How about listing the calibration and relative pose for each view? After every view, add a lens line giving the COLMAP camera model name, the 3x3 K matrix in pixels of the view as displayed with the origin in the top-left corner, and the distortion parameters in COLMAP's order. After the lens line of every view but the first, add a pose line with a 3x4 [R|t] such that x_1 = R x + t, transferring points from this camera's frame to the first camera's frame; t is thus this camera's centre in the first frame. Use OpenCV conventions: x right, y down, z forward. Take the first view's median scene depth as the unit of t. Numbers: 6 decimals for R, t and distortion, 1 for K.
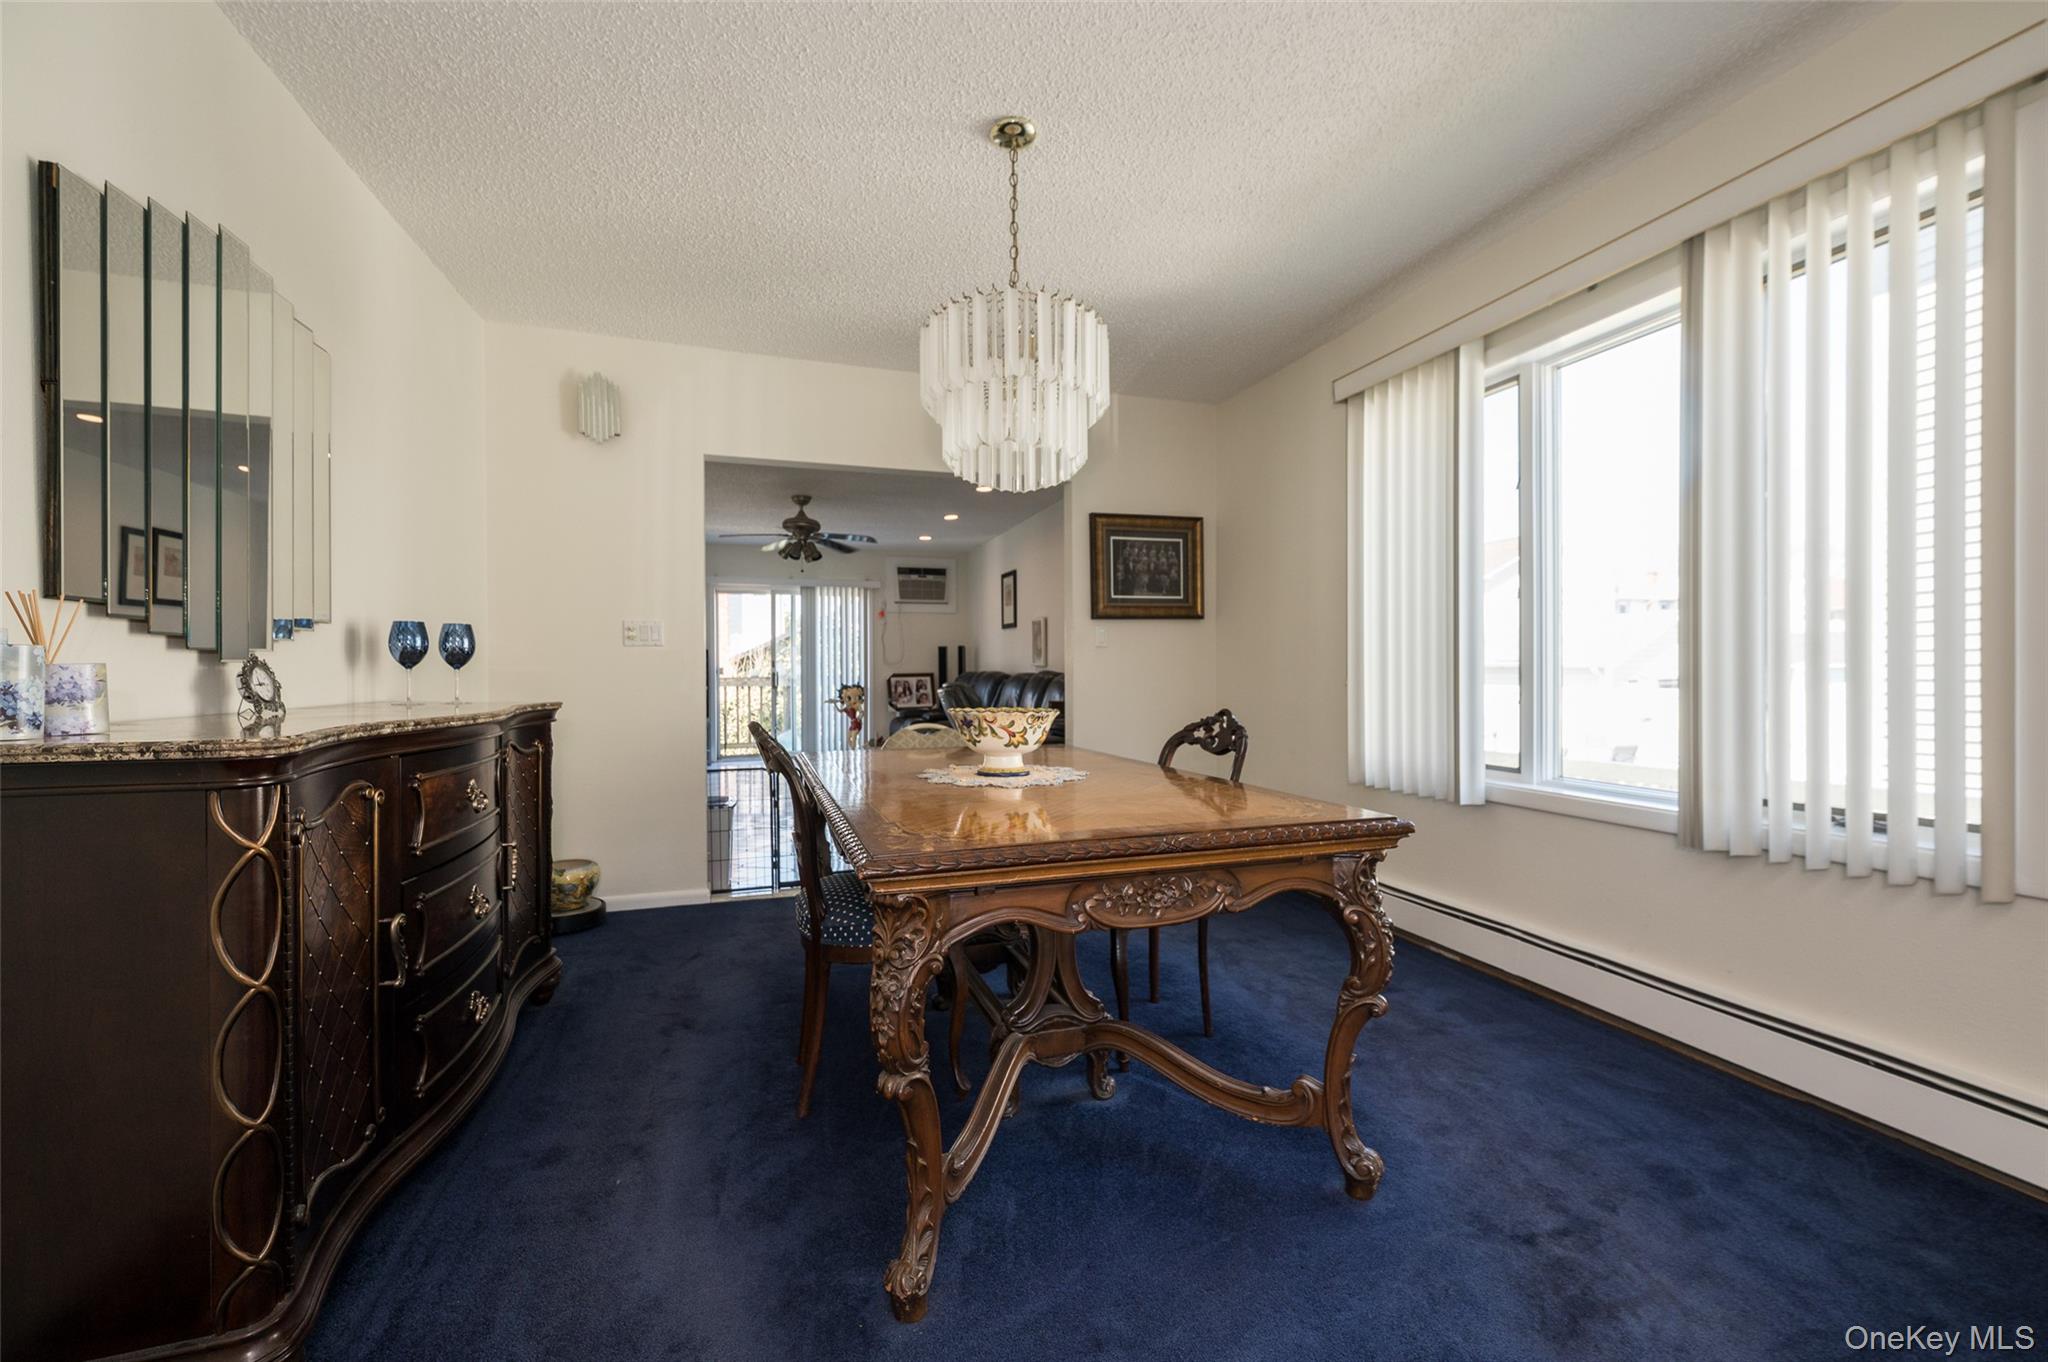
lens RADIAL K [[835.5, 0, 1016.9], [0, 835.5, 673.0], [0, 0, 1]] dist [0.002370, -0.000172]
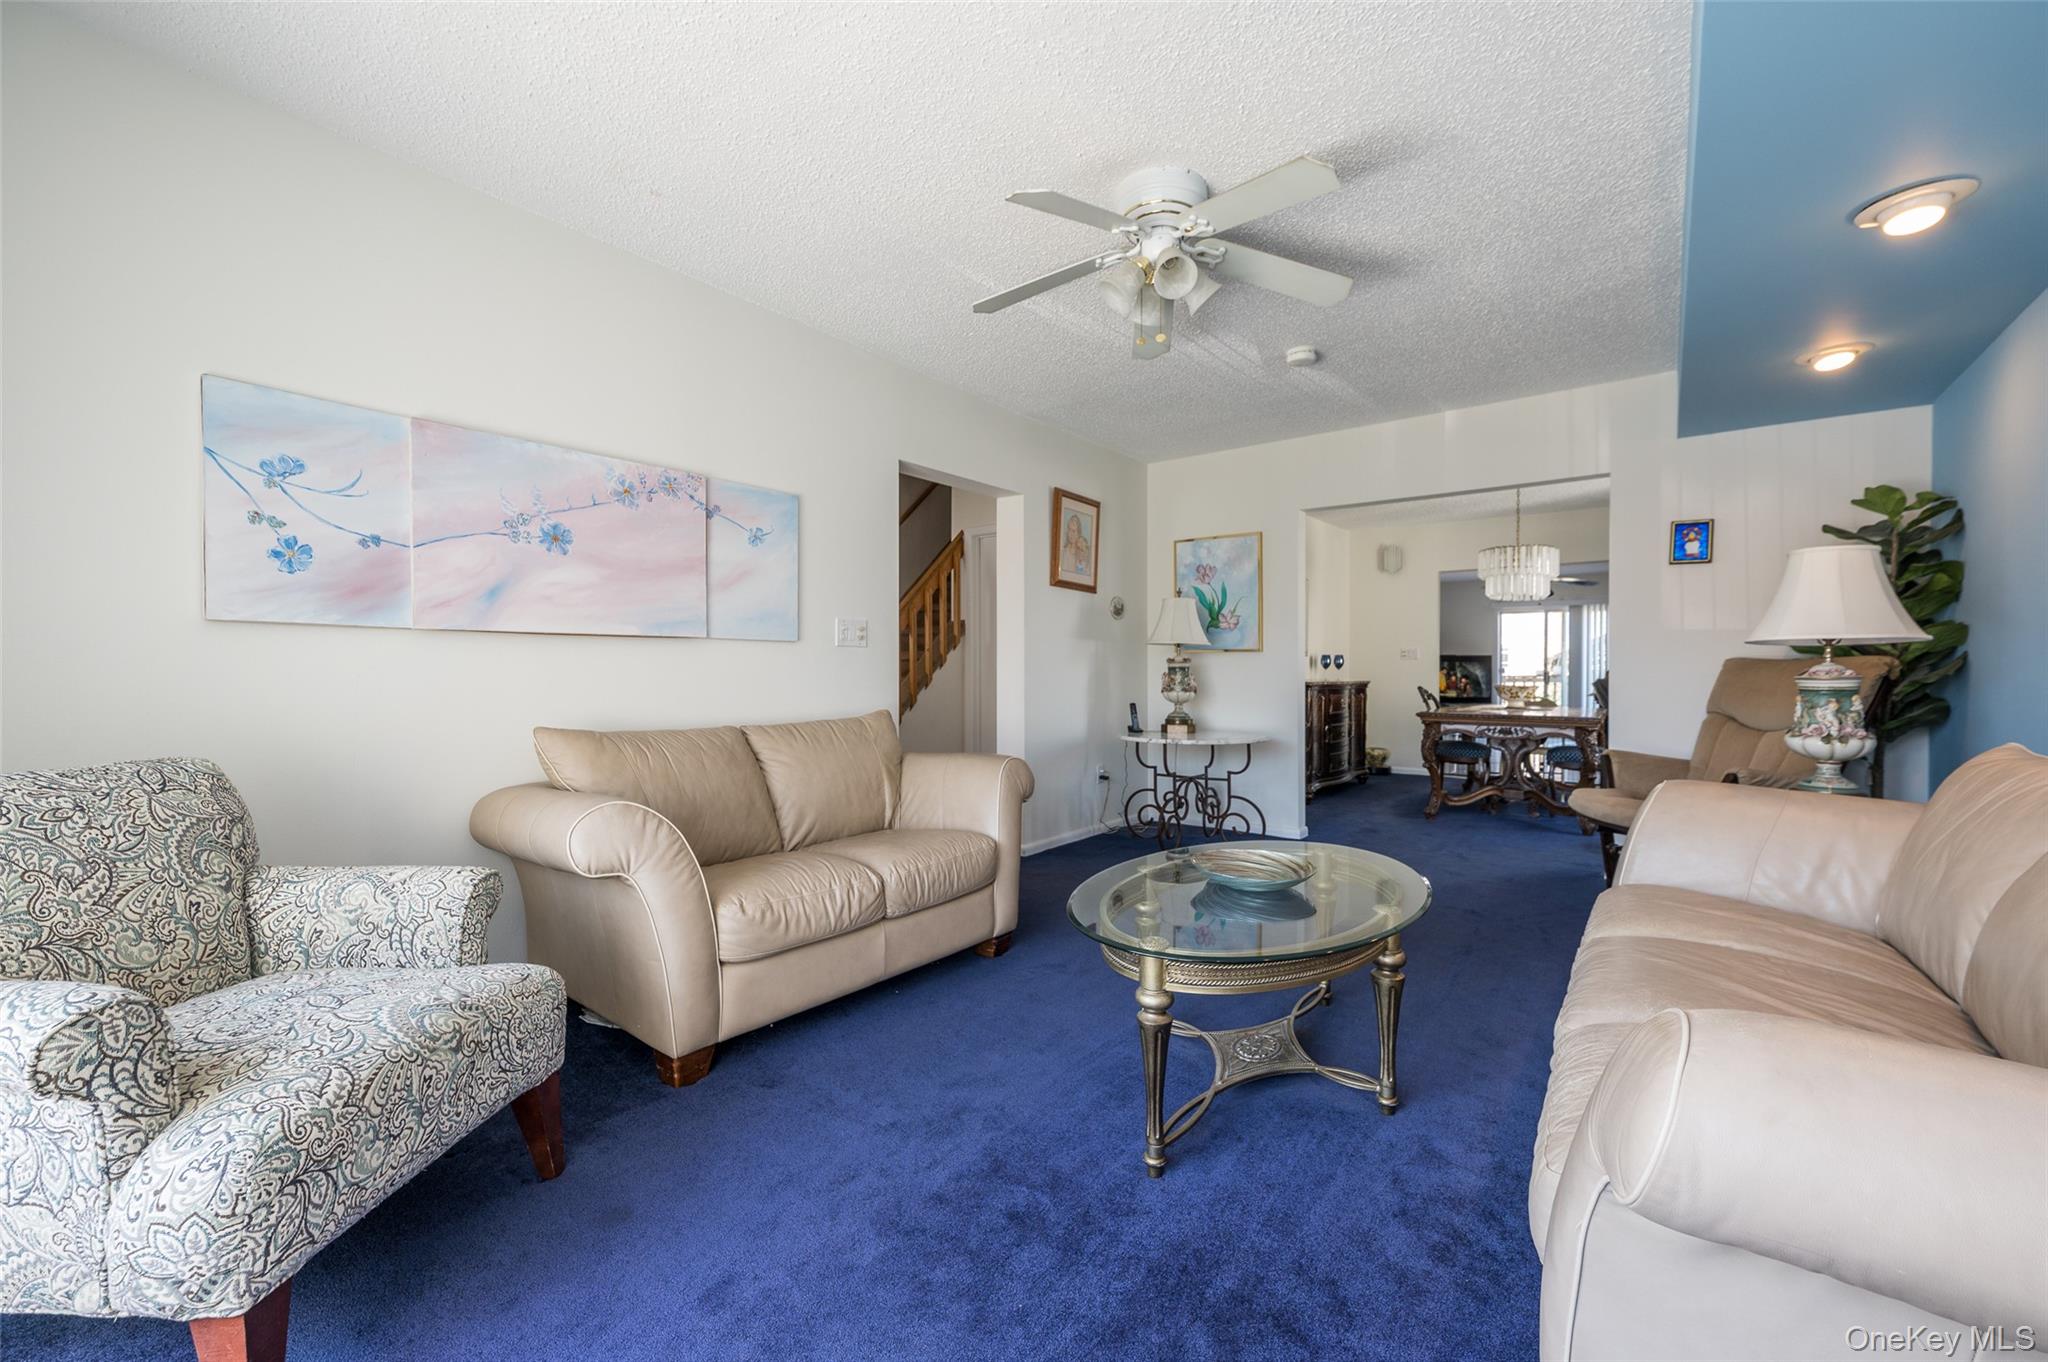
lens RADIAL K [[835.5, 0, 1015.8], [0, 835.5, 679.0], [0, 0, 1]] dist [0.002370, -0.000172]
pose [[0.587833, 0.014753, -0.808848, 0.345994], [-0.007959, 0.999891, 0.012454, 0.000892], [0.808944, -0.000884, 0.587886, -0.545366]]
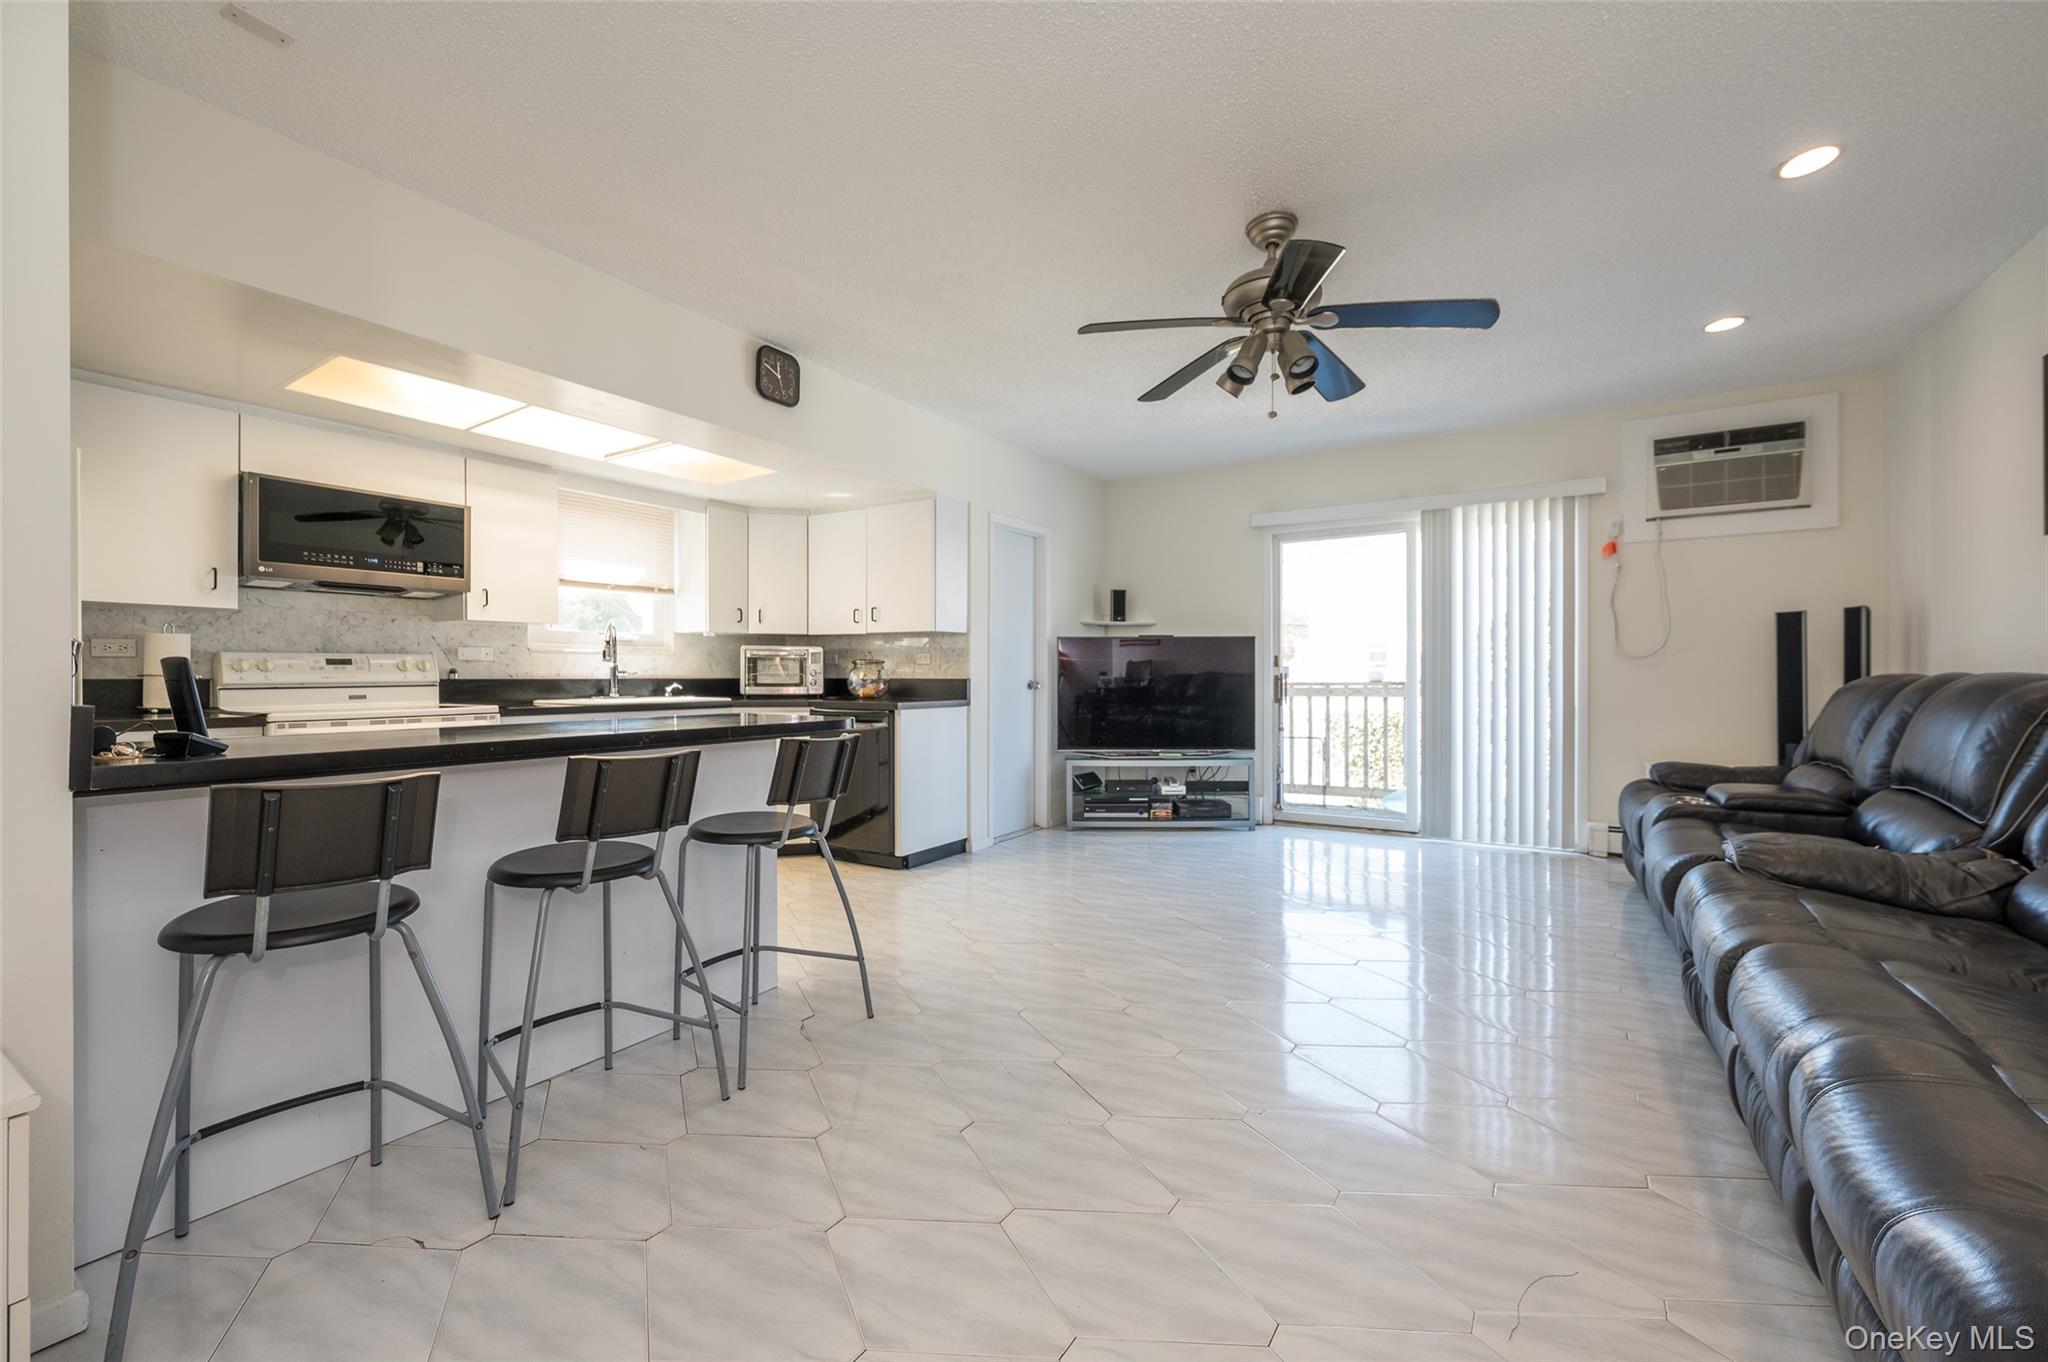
lens RADIAL K [[835.5, 0, 1022.2], [0, 835.5, 684.6], [0, 0, 1]] dist [0.002370, -0.000172]
pose [[0.655736, 0.007989, -0.754948, -0.034869], [-0.009426, 0.999953, 0.002394, 0.005280], [0.754931, 0.005546, 0.655781, 0.585885]]
